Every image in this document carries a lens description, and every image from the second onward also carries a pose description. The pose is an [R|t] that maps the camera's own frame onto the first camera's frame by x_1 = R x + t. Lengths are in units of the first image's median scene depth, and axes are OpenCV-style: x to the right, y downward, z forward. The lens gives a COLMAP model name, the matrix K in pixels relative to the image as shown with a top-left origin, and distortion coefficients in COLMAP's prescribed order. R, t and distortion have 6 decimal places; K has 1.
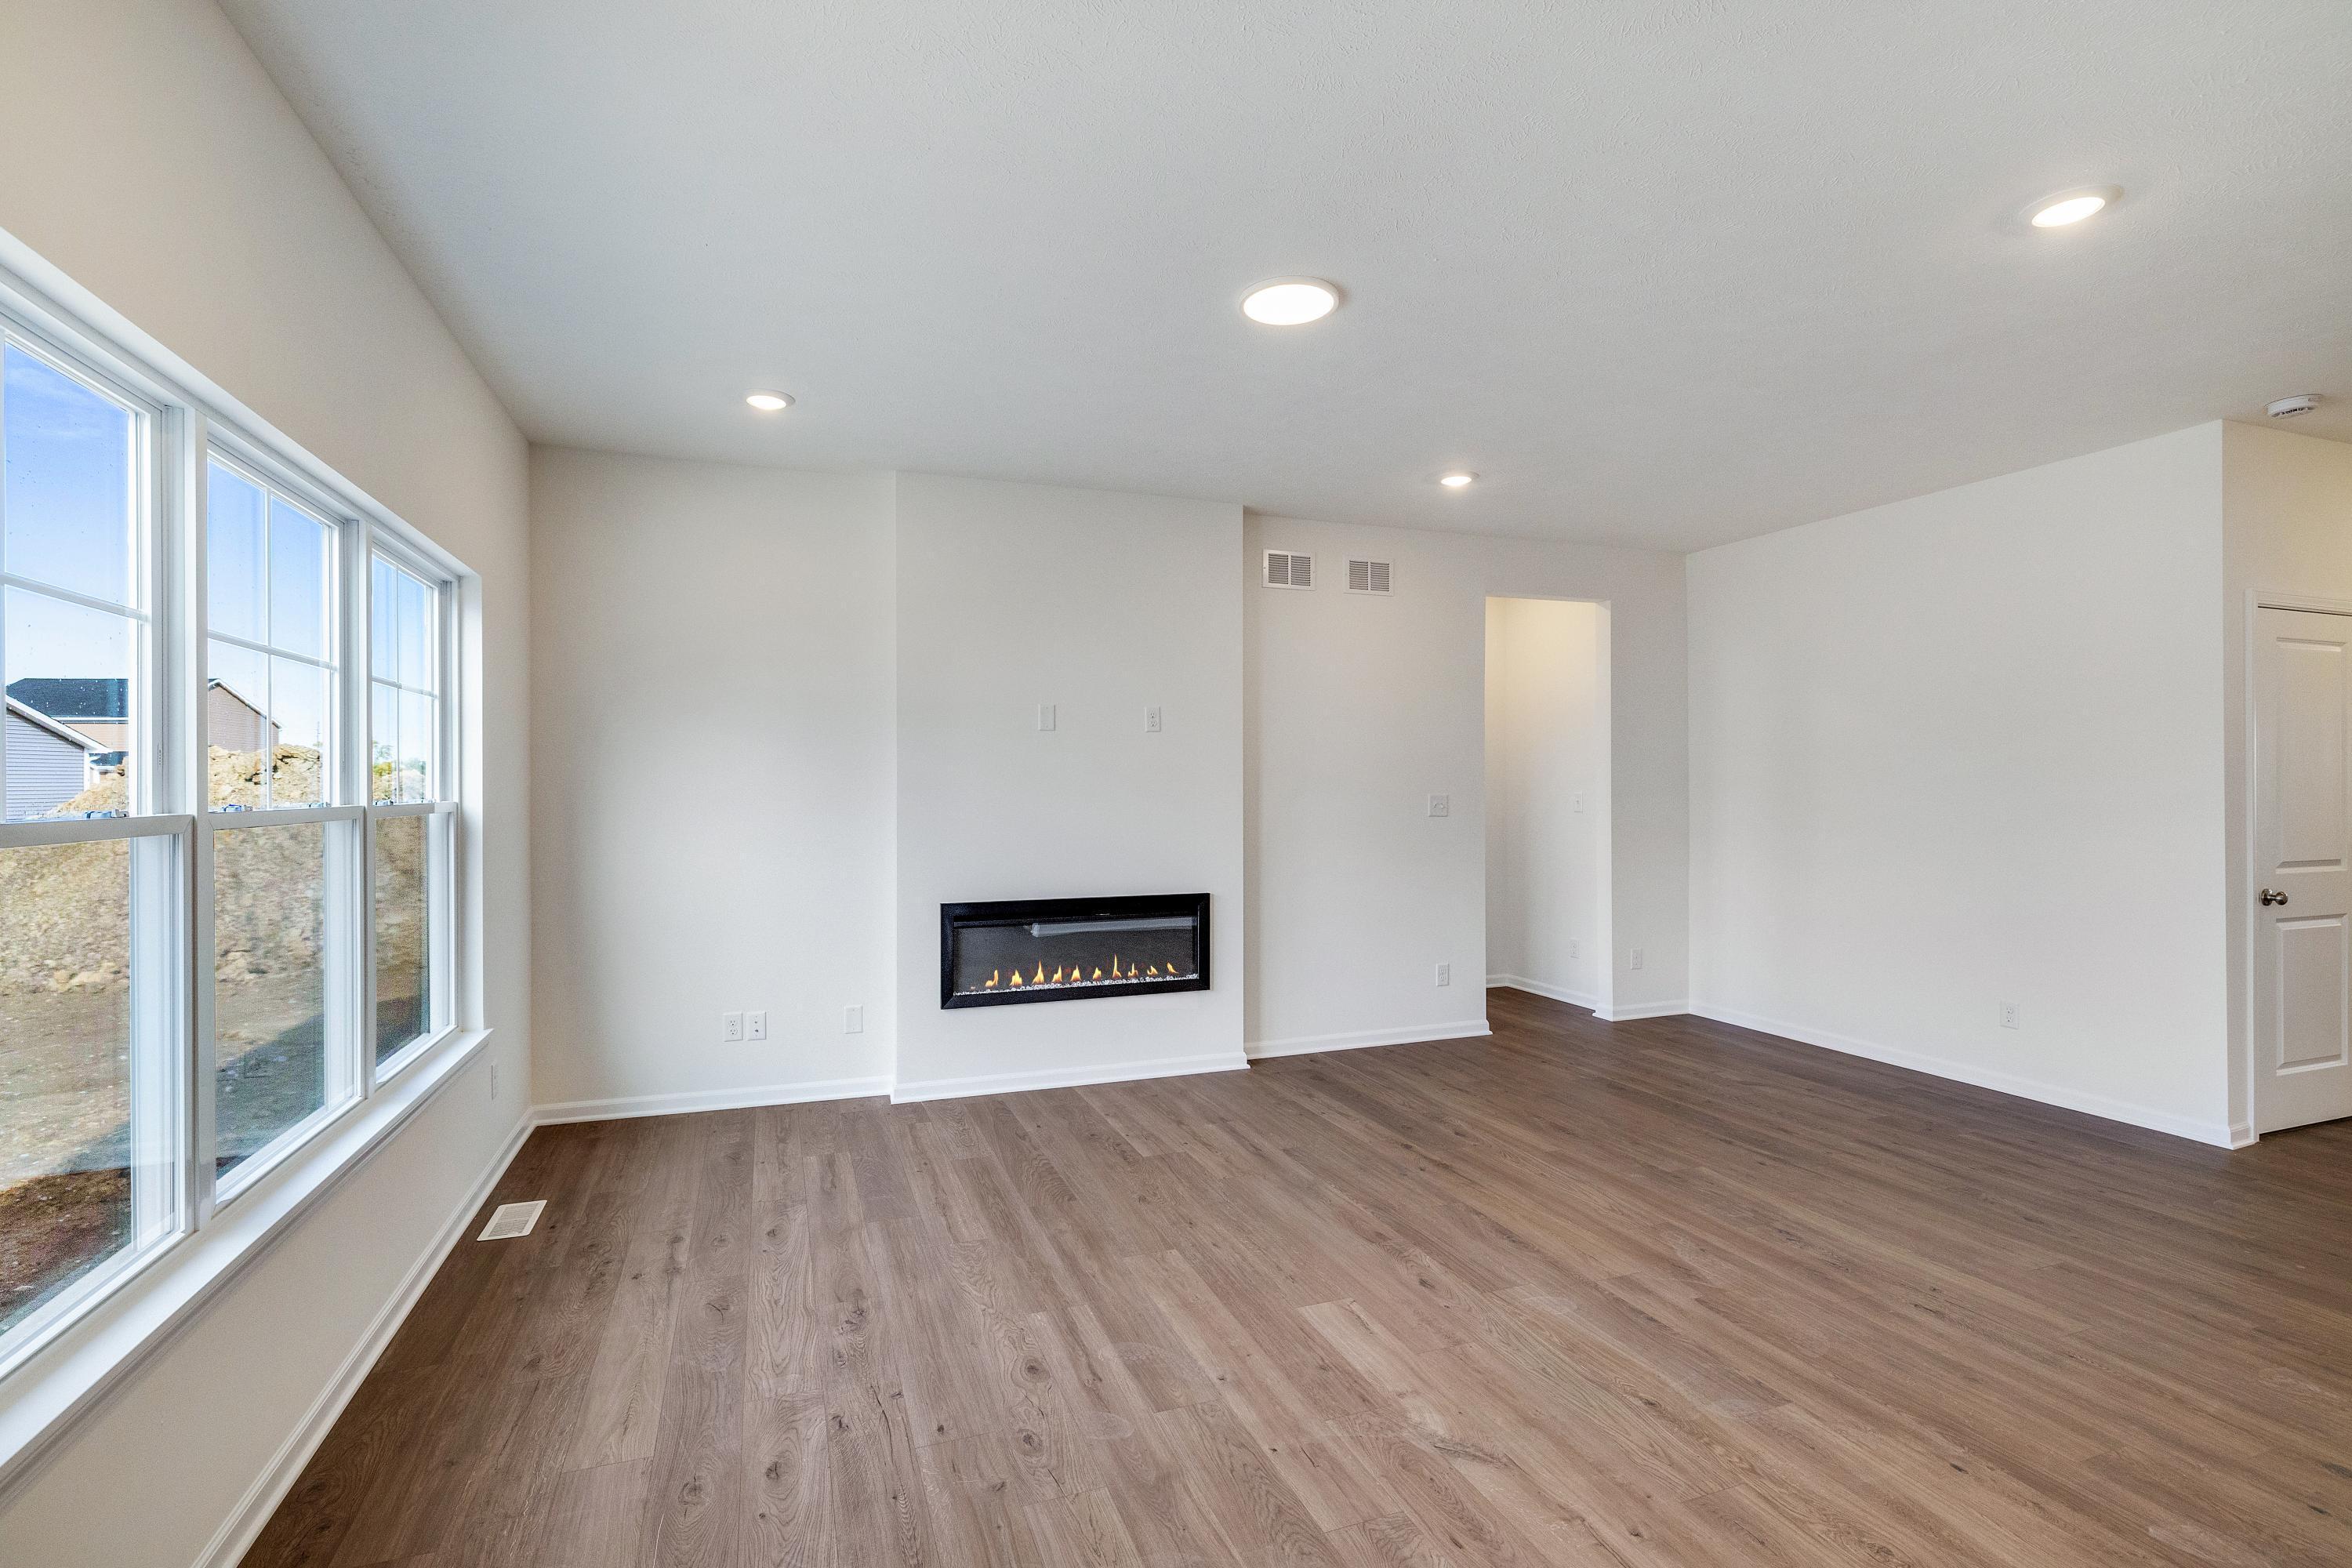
lens RADIAL K [[1078.7, 0, 1155.1], [0, 1078.7, 795.4], [0, 0, 1]] dist [-0.000476, 0.000050]
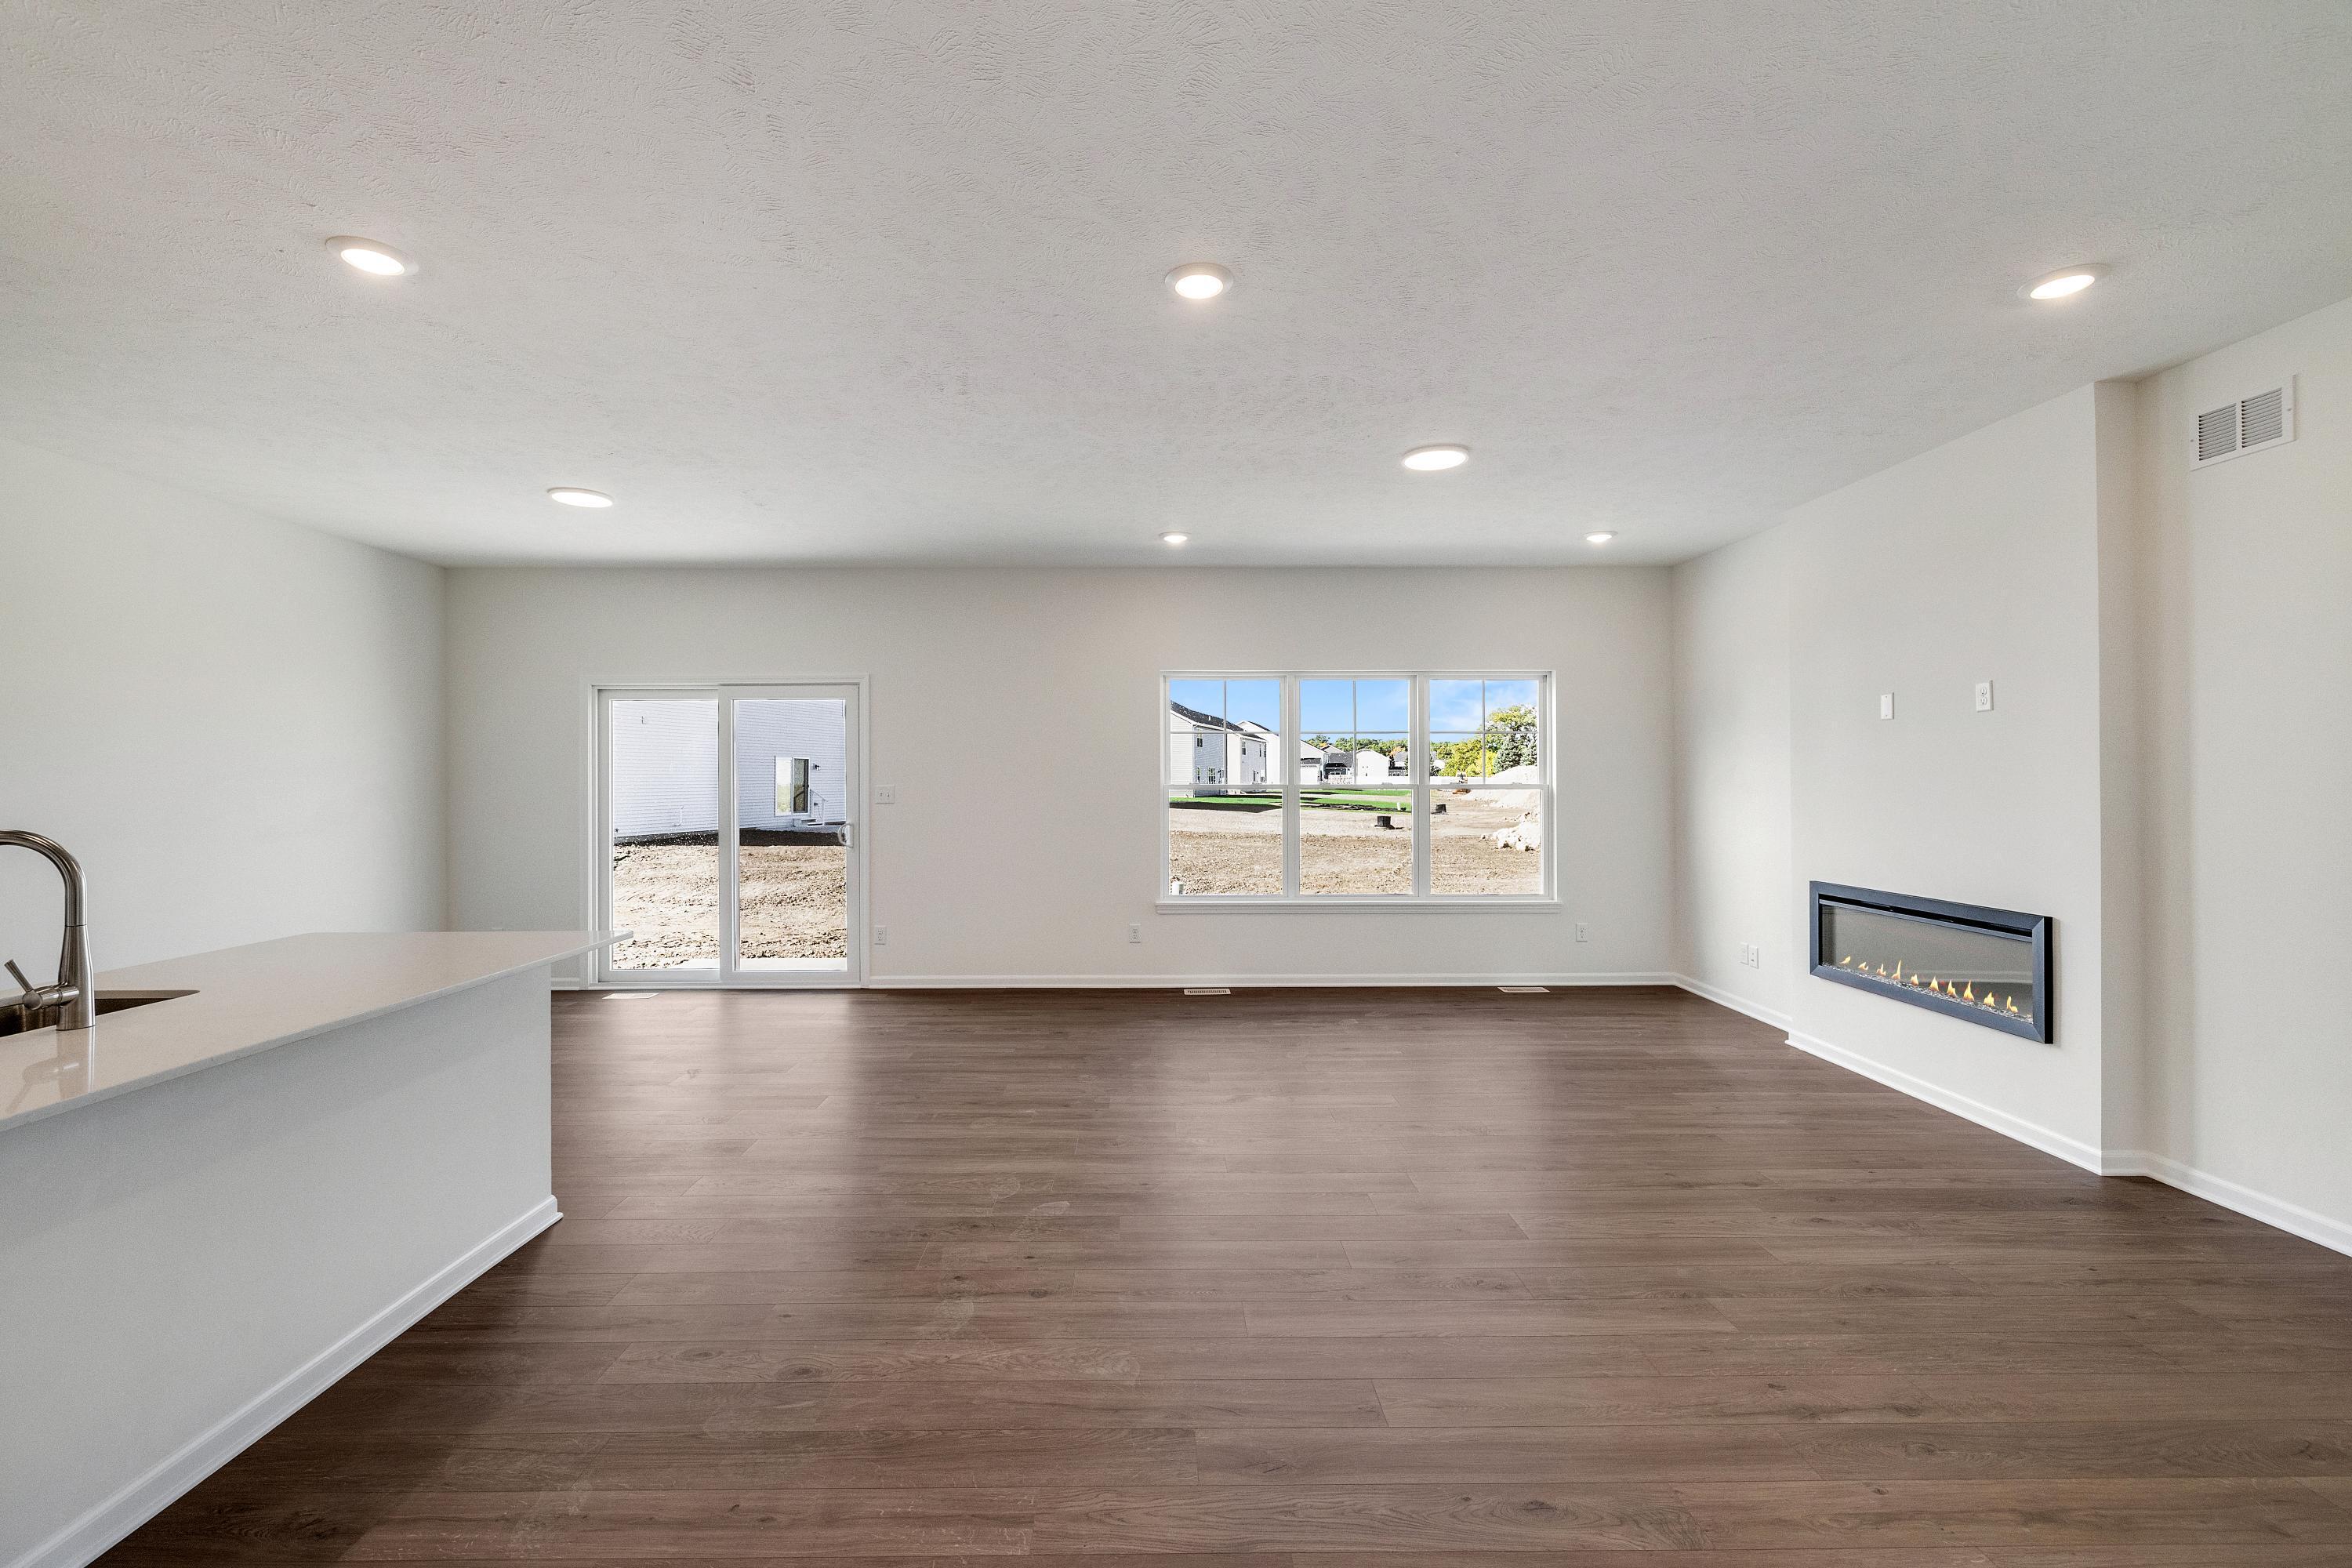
lens RADIAL K [[976.5, 0, 1169.8], [0, 976.5, 773.7], [0, 0, 1]] dist [0.002537, 0.000315]
pose [[-0.327339, -0.002150, -0.944905, 1.104684], [-0.005787, 0.999983, -0.000270, -0.008366], [0.944889, 0.005380, -0.327346, 0.779522]]
